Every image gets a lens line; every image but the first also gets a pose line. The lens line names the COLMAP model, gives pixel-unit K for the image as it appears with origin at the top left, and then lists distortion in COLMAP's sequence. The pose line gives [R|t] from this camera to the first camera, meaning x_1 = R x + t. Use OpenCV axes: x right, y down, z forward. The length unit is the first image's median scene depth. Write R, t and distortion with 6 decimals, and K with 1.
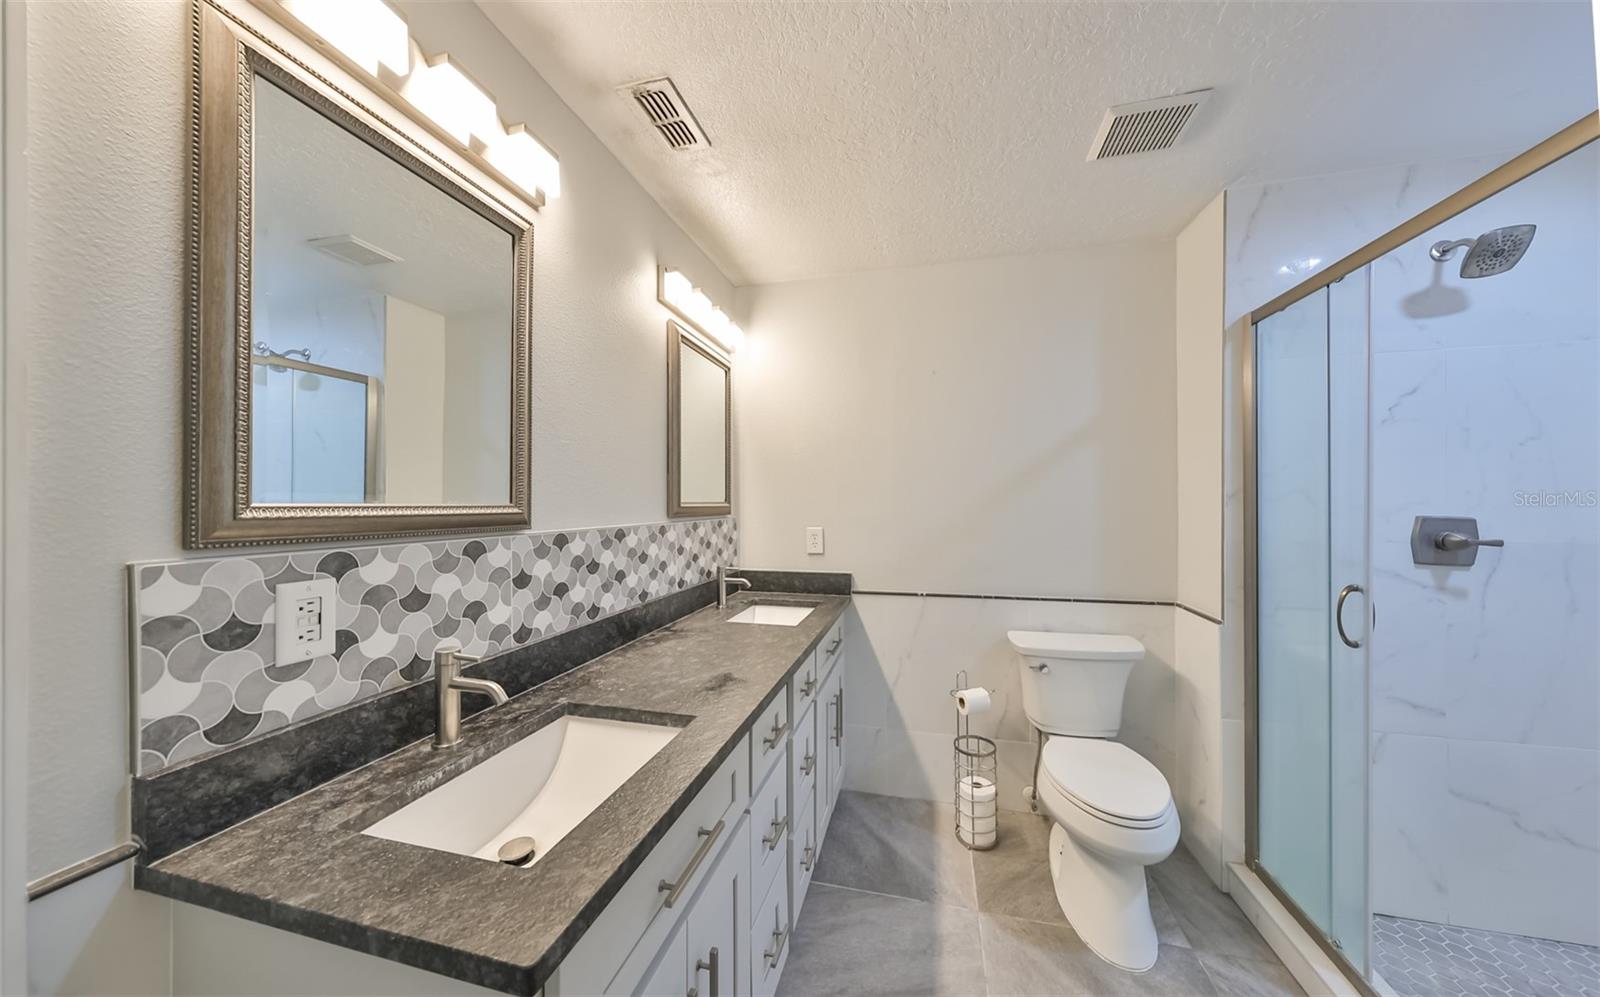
lens RADIAL K [[521.5, 0, 793.8], [0, 521.5, 504.0], [0, 0, 1]] dist [-0.001301, 0.000157]
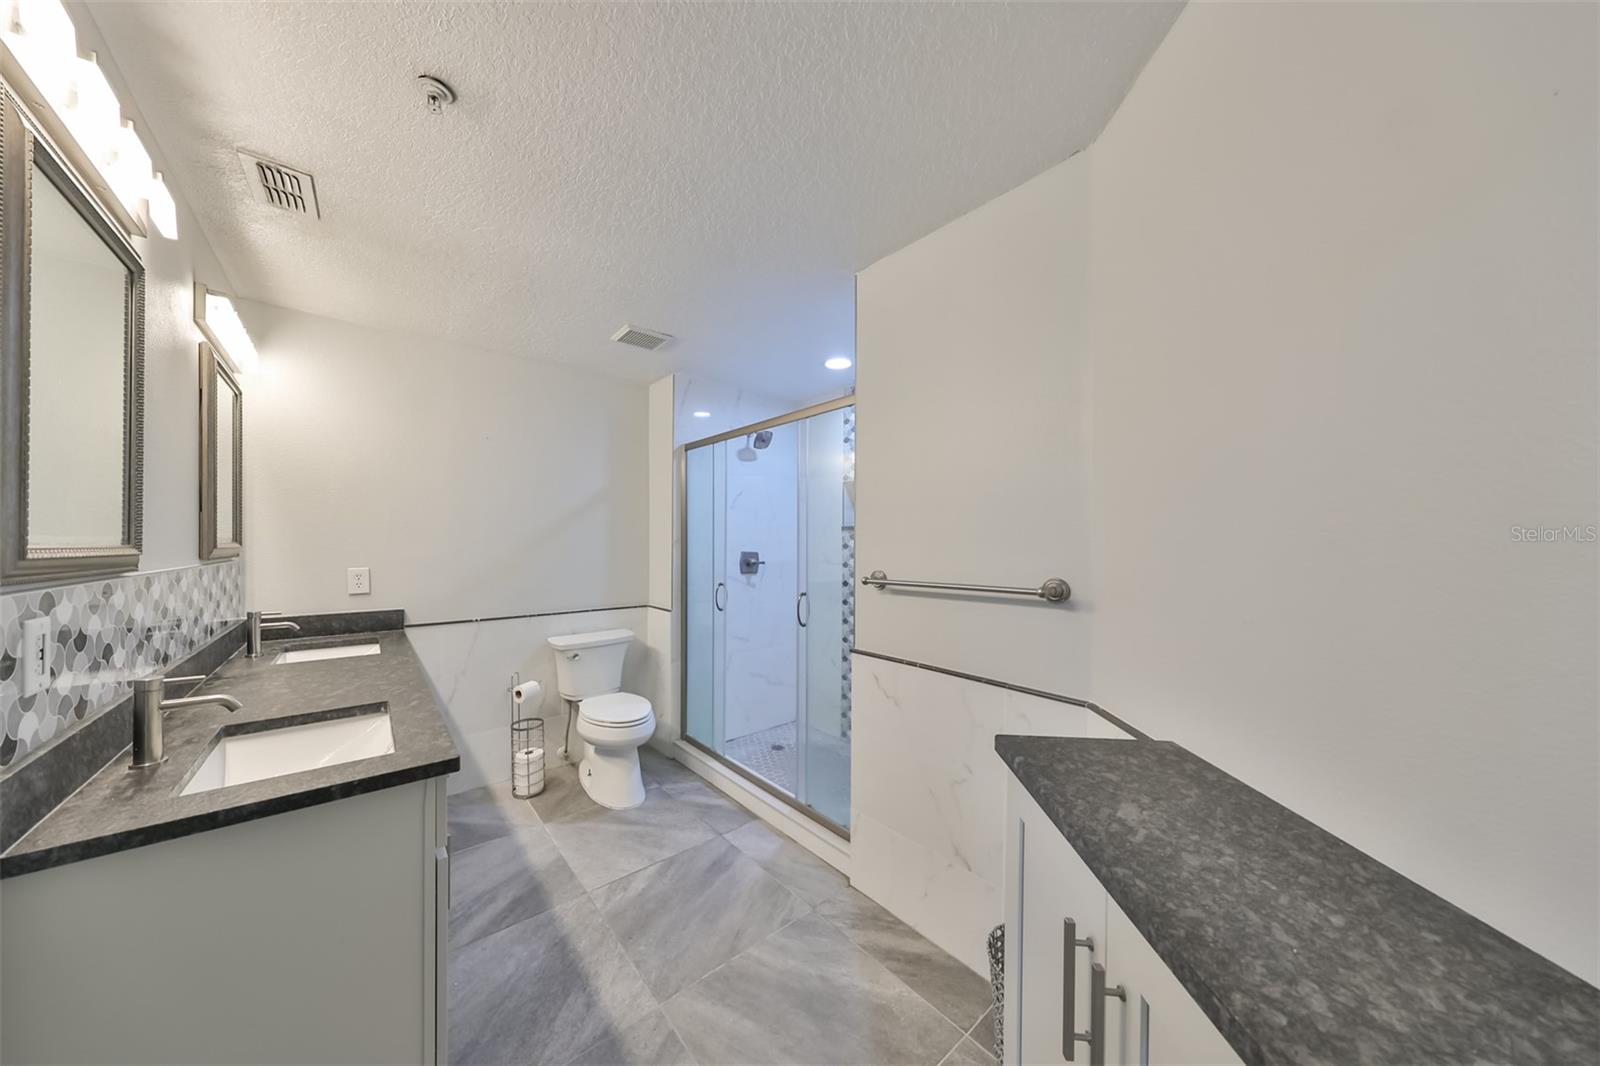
lens RADIAL K [[494.4, 0, 790.2], [0, 494.4, 537.3], [0, 0, 1]] dist [-0.000326, -0.000046]
pose [[0.575787, 0.014784, 0.817466, -0.367633], [-0.001491, 0.999854, -0.017033, -0.000667], [-0.817598, 0.008588, 0.575725, -0.348962]]
